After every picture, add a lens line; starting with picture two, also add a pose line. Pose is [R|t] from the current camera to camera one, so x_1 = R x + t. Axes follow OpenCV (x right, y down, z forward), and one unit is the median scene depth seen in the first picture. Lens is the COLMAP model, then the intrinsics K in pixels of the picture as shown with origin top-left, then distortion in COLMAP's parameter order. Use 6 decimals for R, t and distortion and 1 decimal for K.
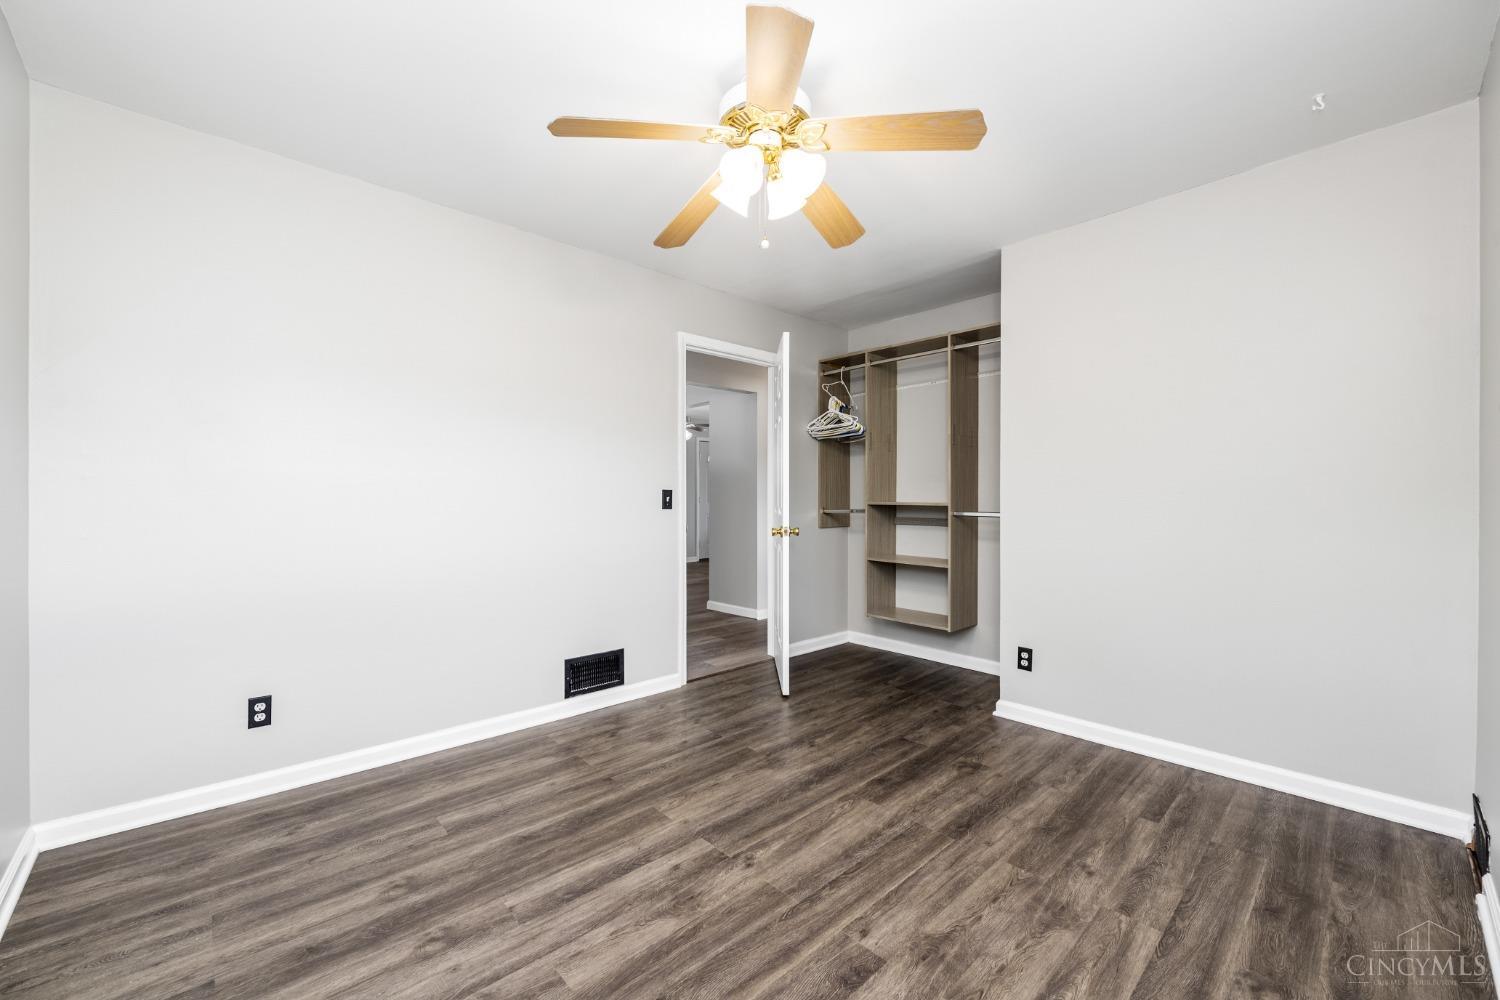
lens RADIAL K [[595.6, 0, 751.7], [0, 595.6, 498.5], [0, 0, 1]] dist [-0.009937, -0.000724]
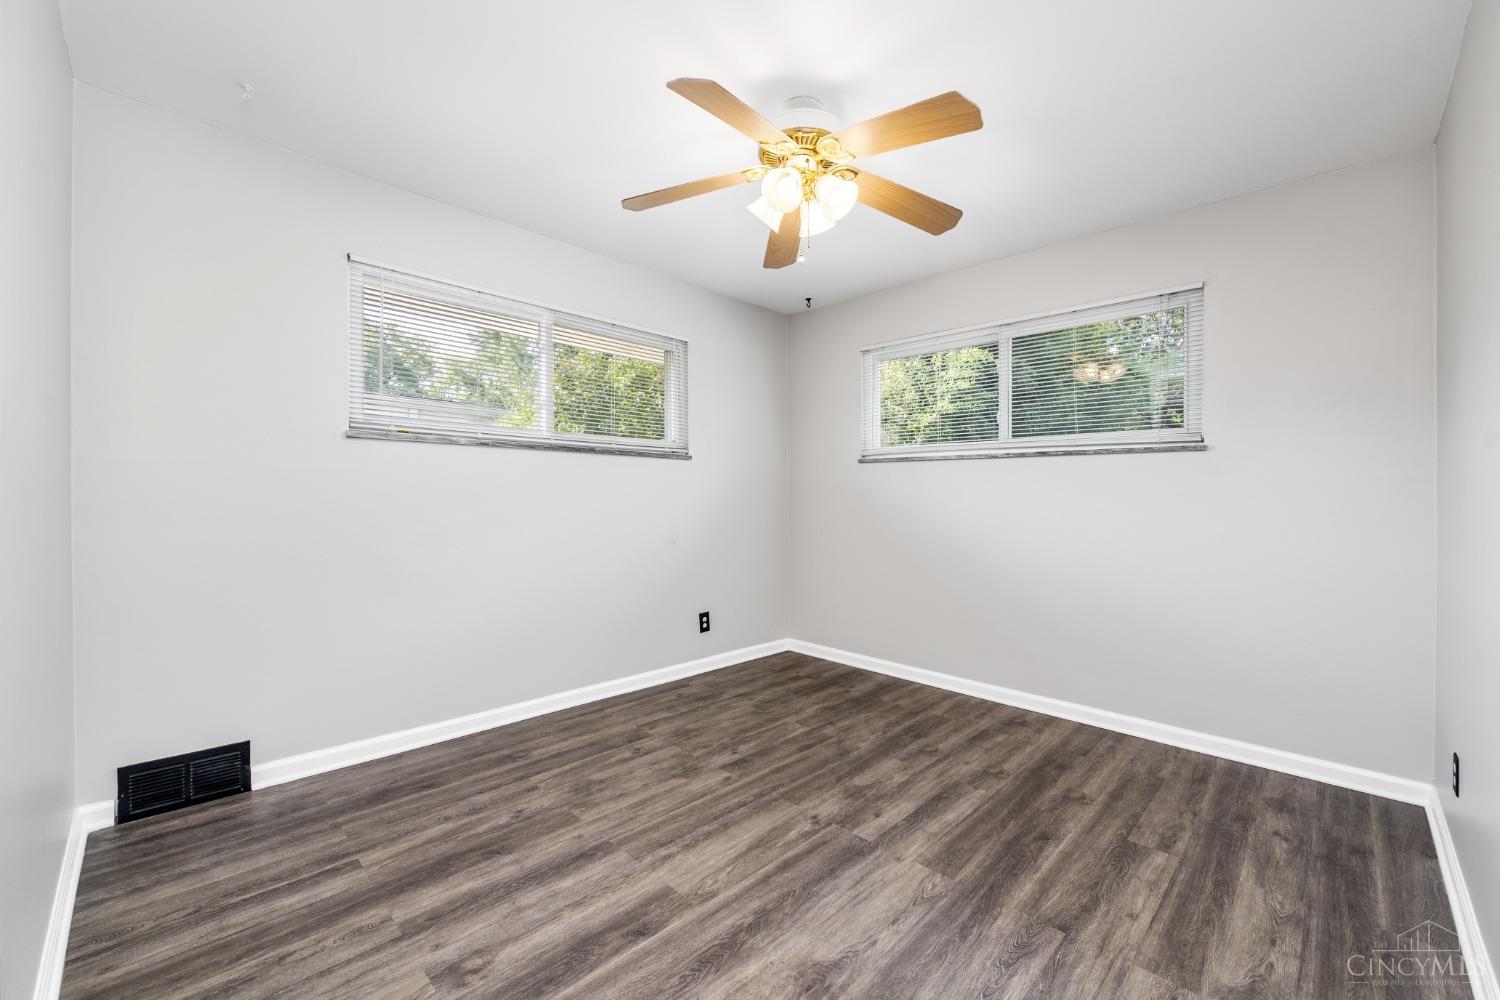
lens RADIAL K [[595.6, 0, 748.0], [0, 595.6, 498.3], [0, 0, 1]] dist [-0.009937, -0.000724]
pose [[-0.999181, -0.014676, -0.037701, 0.166476], [-0.014891, 0.999874, 0.005443, 0.006558], [0.037616, 0.005999, -0.999274, 2.034063]]
